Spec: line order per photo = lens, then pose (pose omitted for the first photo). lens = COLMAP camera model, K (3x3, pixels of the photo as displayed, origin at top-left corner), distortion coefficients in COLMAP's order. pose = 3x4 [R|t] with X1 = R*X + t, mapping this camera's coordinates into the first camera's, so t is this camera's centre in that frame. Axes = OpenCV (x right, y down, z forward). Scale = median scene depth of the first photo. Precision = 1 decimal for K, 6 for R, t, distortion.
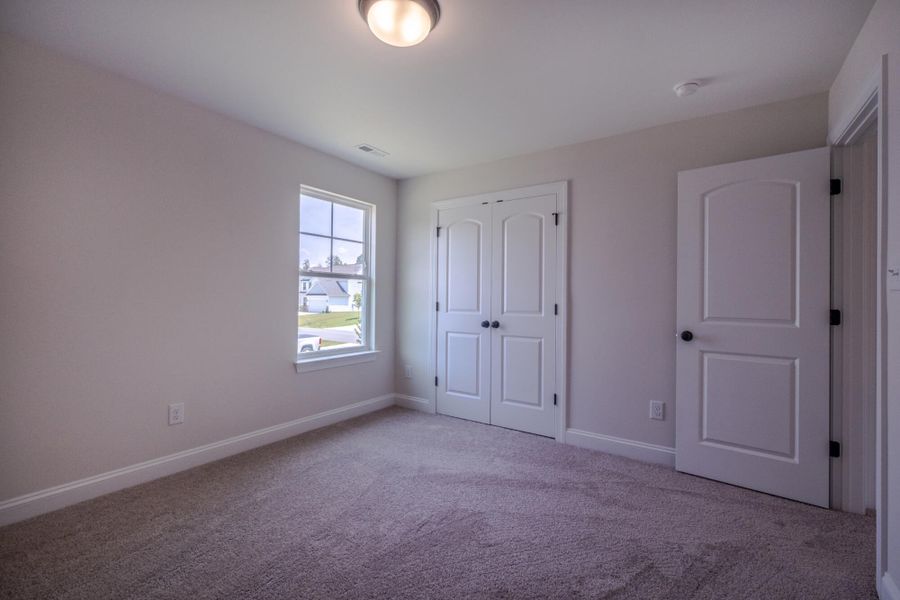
lens RADIAL K [[392.7, 0, 445.9], [0, 392.7, 300.5], [0, 0, 1]] dist [-0.001840, 0.000865]
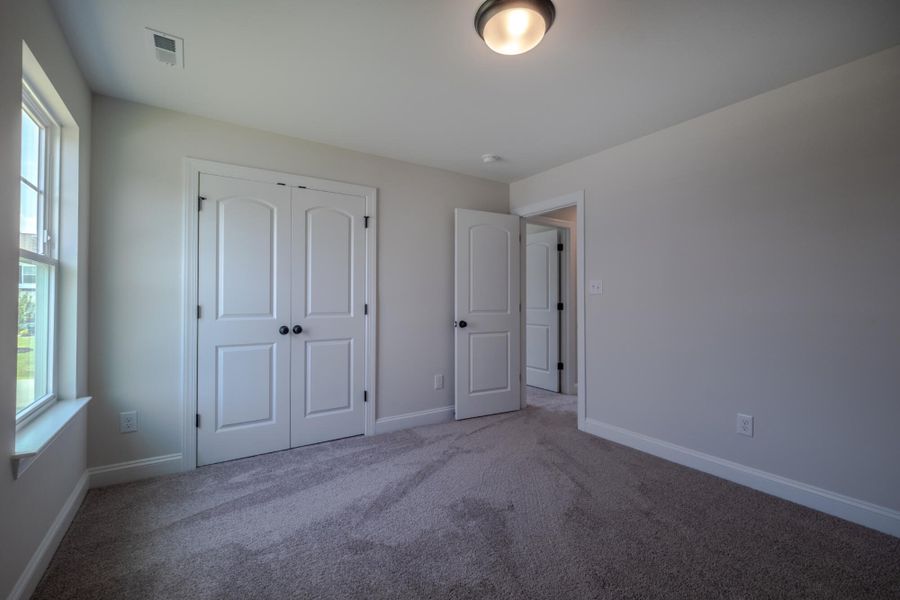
lens RADIAL K [[392.7, 0, 472.2], [0, 392.7, 294.8], [0, 0, 1]] dist [-0.001840, 0.000865]
pose [[0.365628, -0.010282, 0.930704, -0.543703], [-0.000325, 0.999938, 0.011175, -0.025344], [-0.930761, -0.004388, 0.365601, 0.338215]]
